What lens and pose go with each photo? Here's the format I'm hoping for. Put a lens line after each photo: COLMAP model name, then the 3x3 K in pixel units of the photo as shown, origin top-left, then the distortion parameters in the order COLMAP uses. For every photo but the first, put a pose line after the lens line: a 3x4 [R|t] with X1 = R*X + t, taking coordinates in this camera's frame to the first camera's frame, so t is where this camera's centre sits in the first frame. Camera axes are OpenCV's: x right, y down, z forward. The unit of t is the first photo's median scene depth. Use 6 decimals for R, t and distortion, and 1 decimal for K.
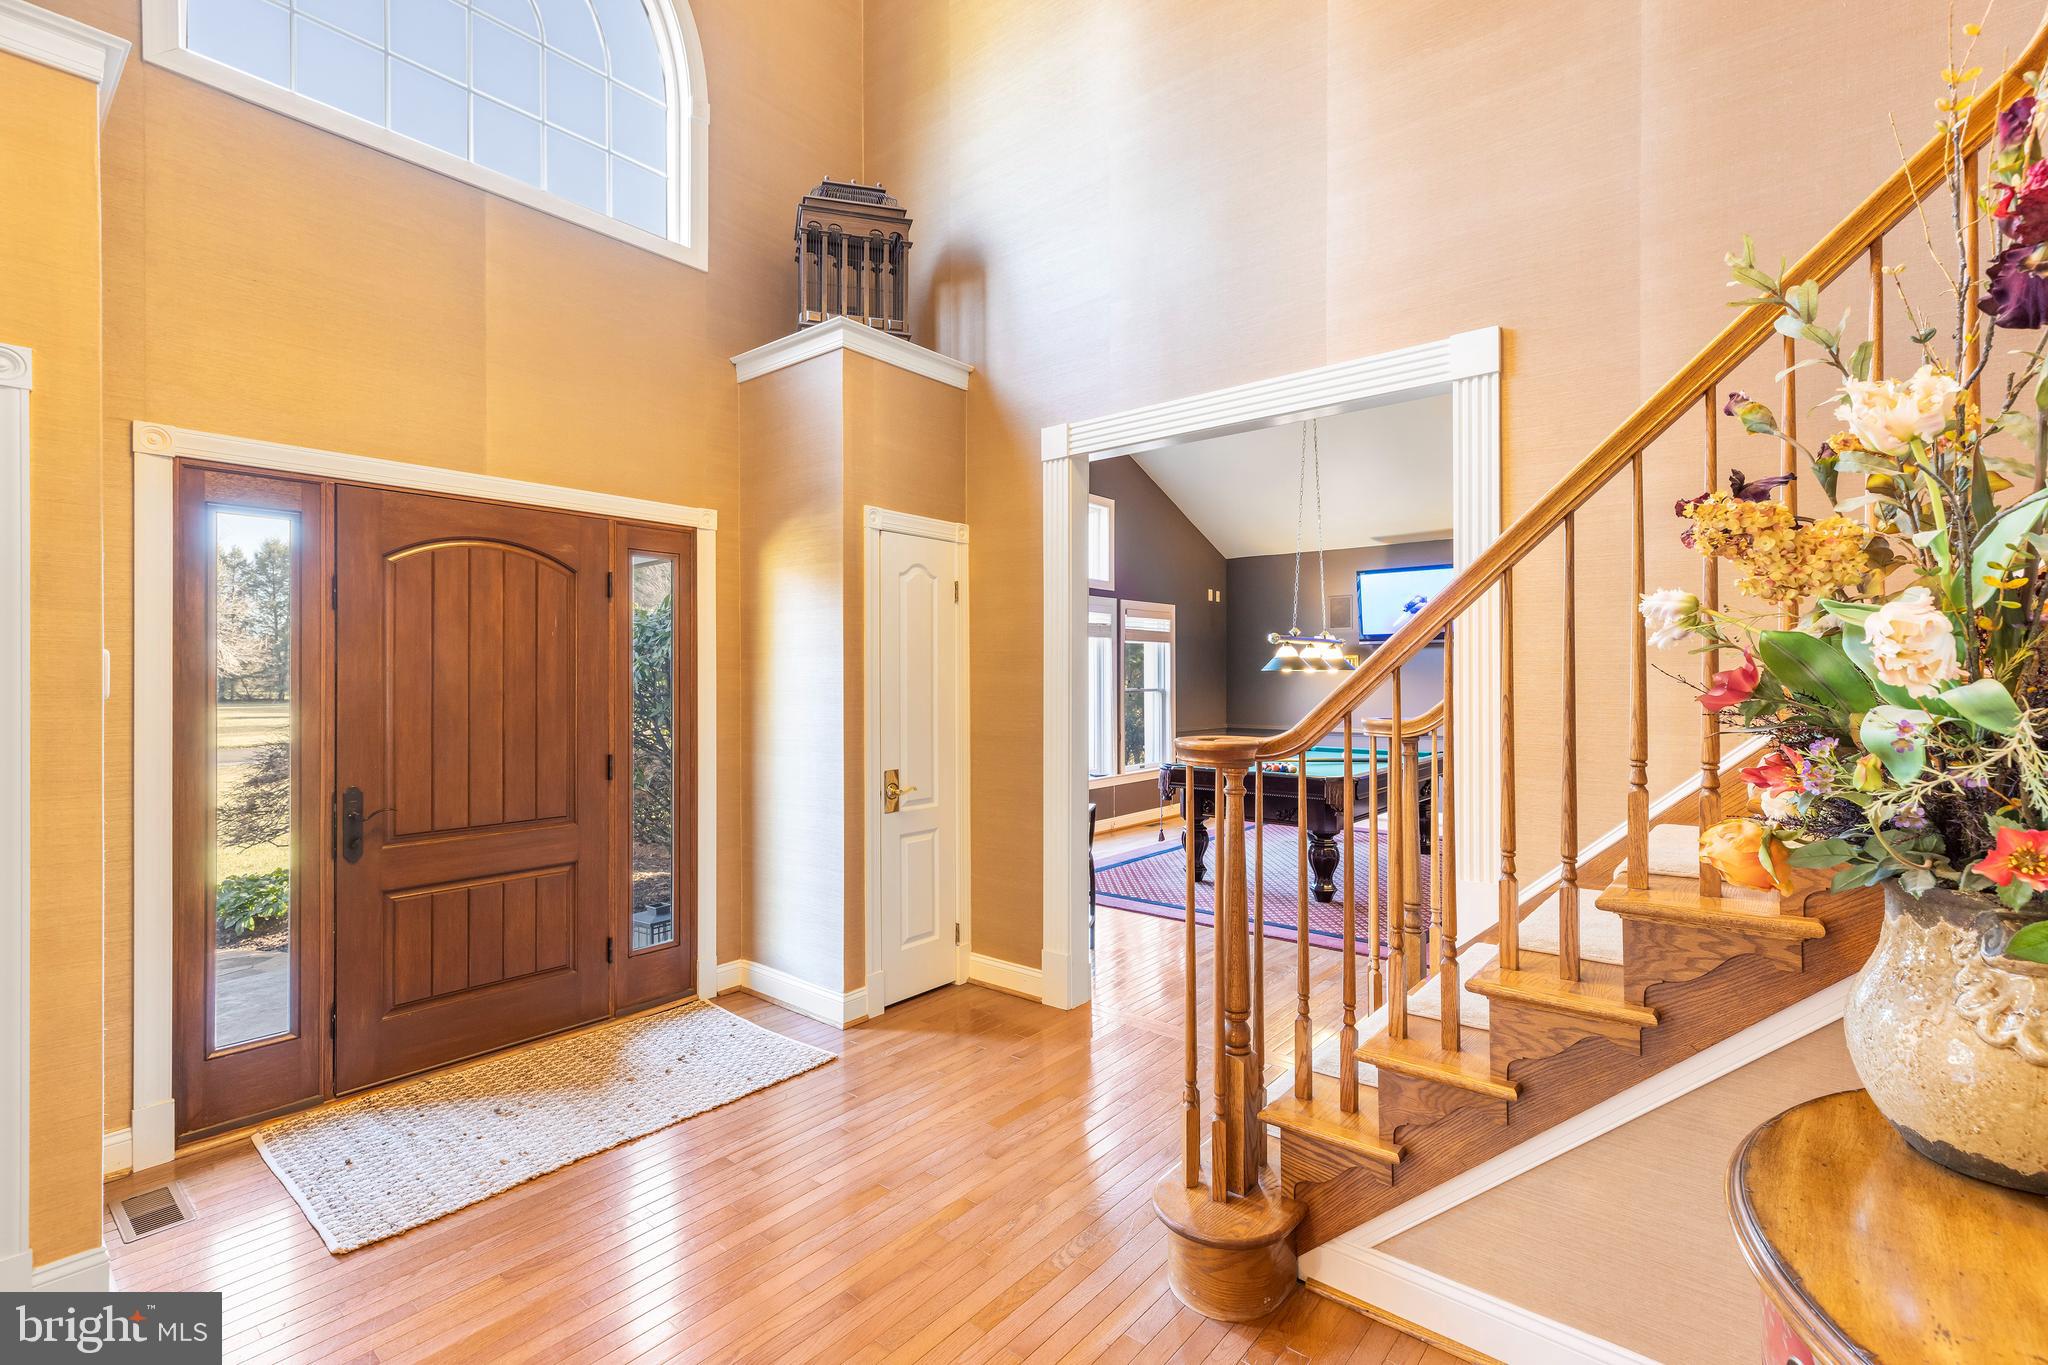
lens RADIAL K [[935.6, 0, 1031.0], [0, 935.6, 681.0], [0, 0, 1]] dist [0.002337, 0.001883]
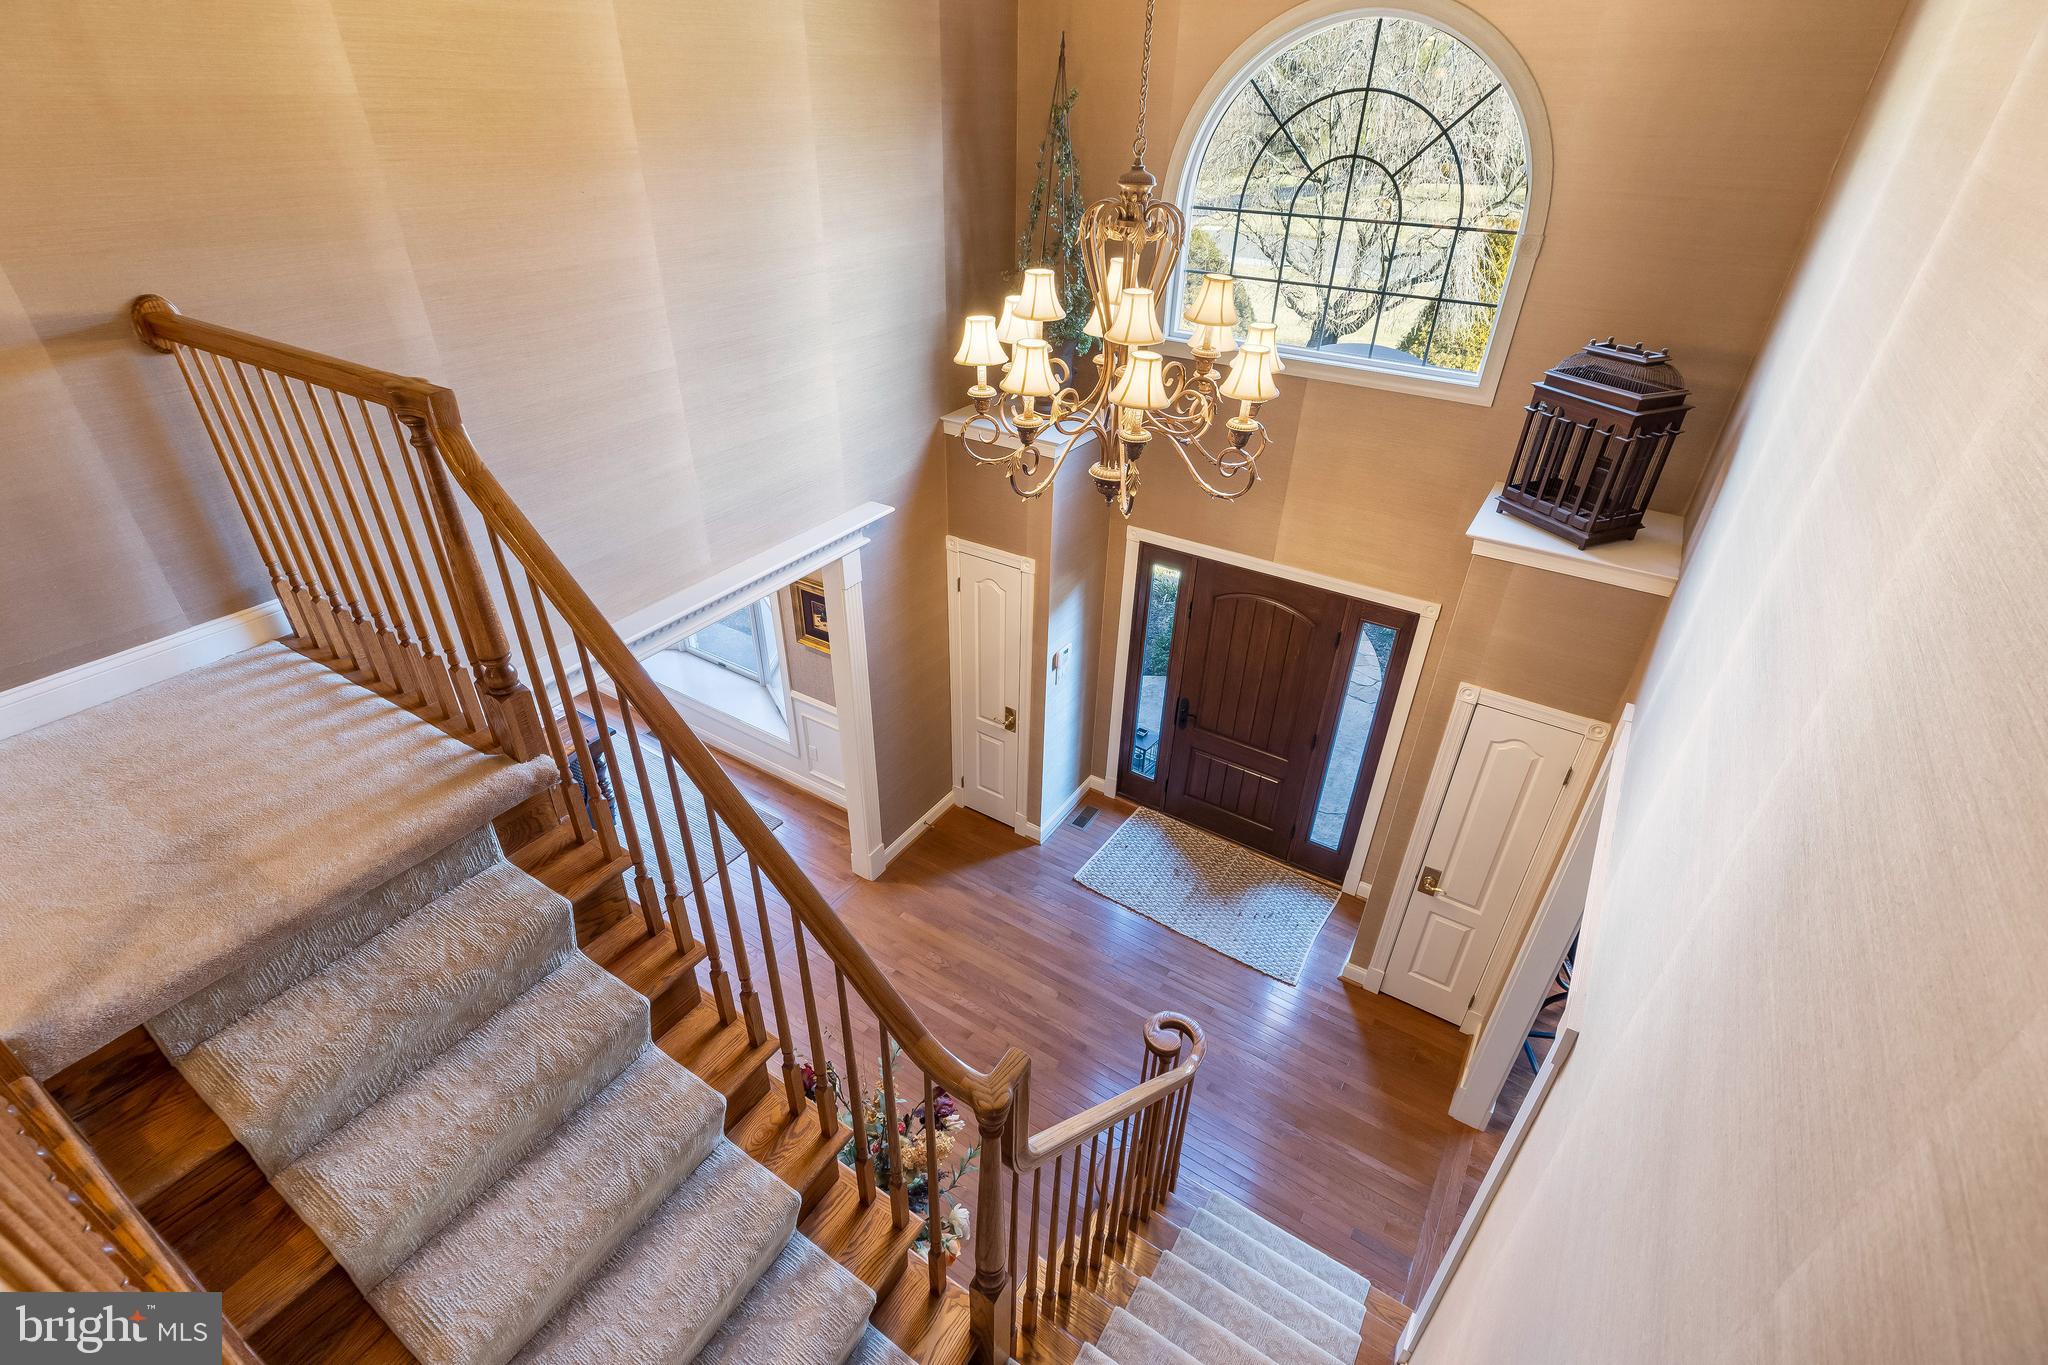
lens RADIAL K [[935.6, 0, 1019.1], [0, 935.6, 679.0], [0, 0, 1]] dist [0.002337, 0.001883]
pose [[0.117512, 0.537351, -0.835132, 0.813352], [-0.017901, 0.841968, 0.539231, -0.919467], [0.992910, -0.048416, 0.108561, 0.402234]]
